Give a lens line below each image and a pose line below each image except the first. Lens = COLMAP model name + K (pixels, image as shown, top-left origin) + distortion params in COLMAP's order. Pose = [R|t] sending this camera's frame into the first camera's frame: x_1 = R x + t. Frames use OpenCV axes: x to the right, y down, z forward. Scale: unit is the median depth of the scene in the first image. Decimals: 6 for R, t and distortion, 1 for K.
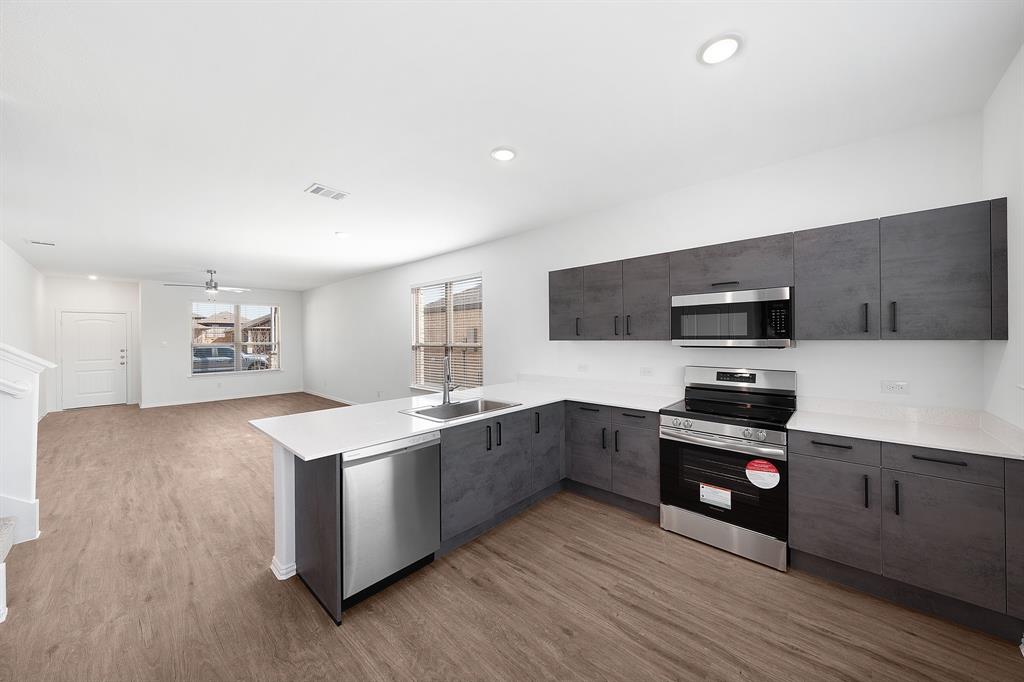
lens RADIAL K [[355.8, 0, 515.7], [0, 355.8, 336.3], [0, 0, 1]] dist [0.000068, 0.000148]
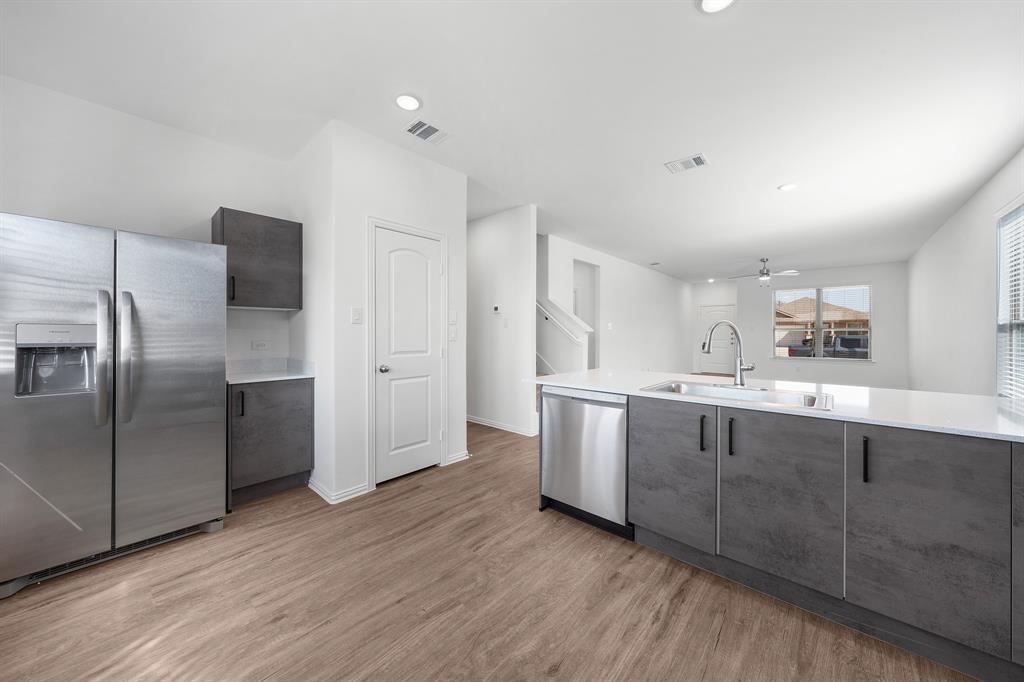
lens RADIAL K [[349.9, 0, 510.7], [0, 349.9, 333.8], [0, 0, 1]] dist [0.000260, 0.000059]
pose [[0.020222, 0.013709, -0.999702, 0.609299], [0.000010, 0.999906, 0.013712, 0.087503], [0.999796, -0.000287, 0.020220, 0.635561]]
